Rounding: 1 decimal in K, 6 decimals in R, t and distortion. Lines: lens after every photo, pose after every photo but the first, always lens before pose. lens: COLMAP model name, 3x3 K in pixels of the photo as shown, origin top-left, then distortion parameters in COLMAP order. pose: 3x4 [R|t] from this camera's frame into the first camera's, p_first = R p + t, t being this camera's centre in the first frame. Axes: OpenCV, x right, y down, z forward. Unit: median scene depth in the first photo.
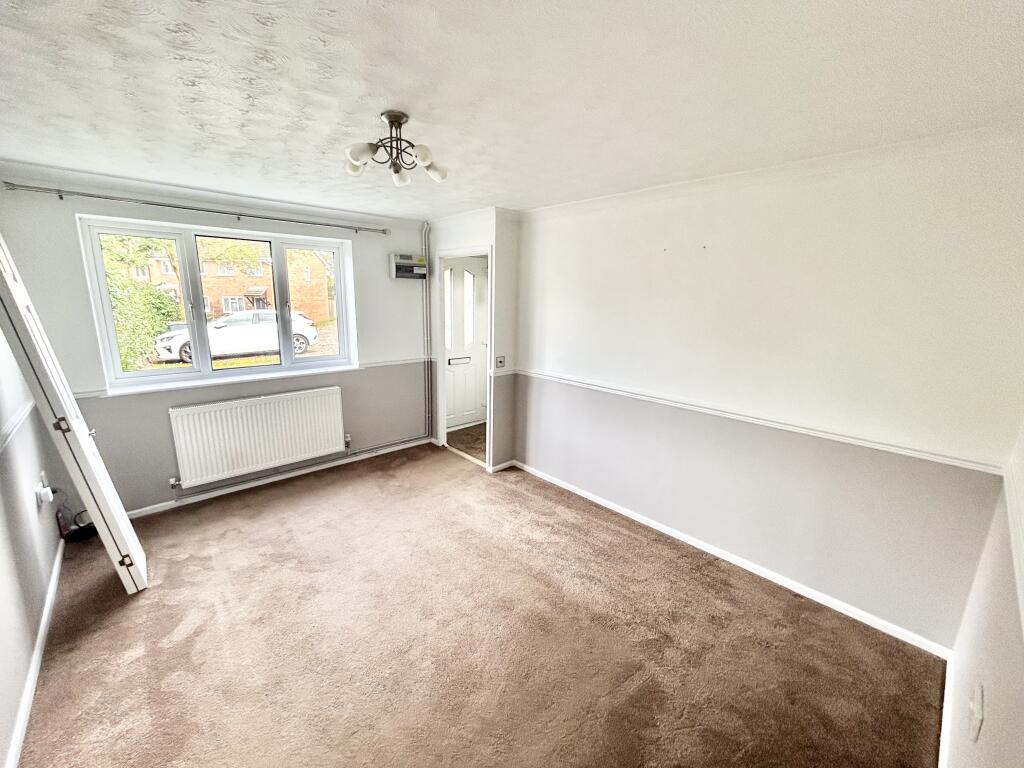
lens RADIAL K [[416.1, 0, 506.6], [0, 416.1, 379.1], [0, 0, 1]] dist [0.002109, -0.000469]
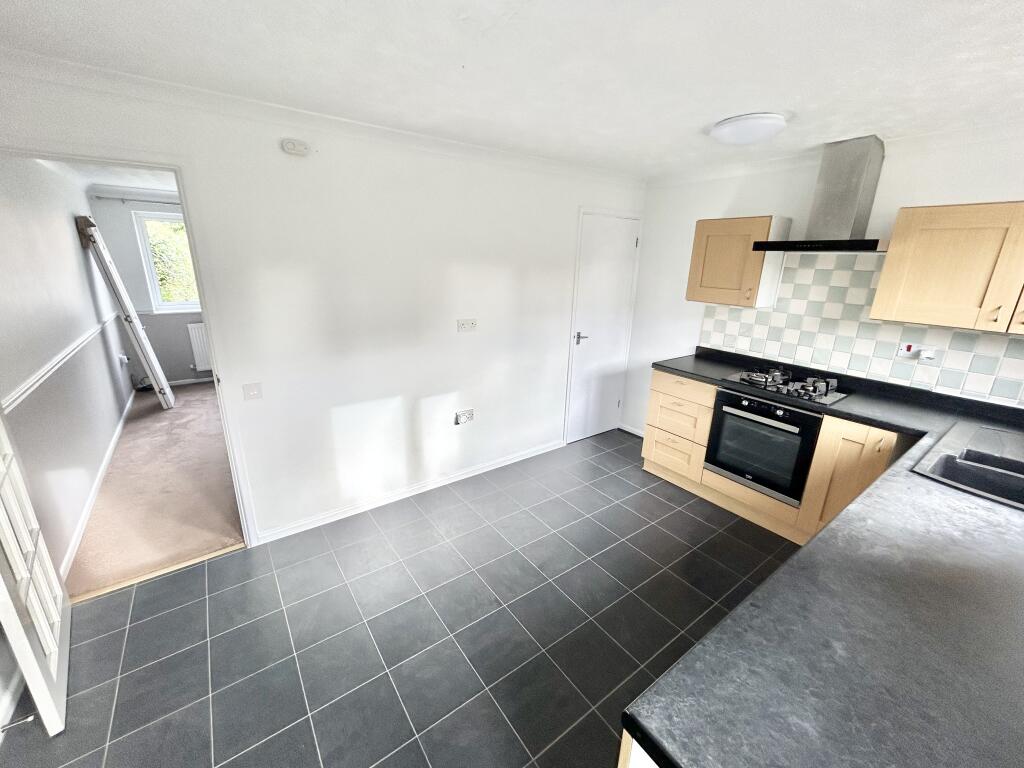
lens RADIAL K [[416.1, 0, 511.3], [0, 416.1, 385.1], [0, 0, 1]] dist [0.002109, -0.000469]
pose [[0.994593, 0.034648, -0.097904, 0.893417], [-0.026444, 0.996124, 0.083885, 0.182575], [0.100431, -0.080842, 0.991654, -0.763612]]
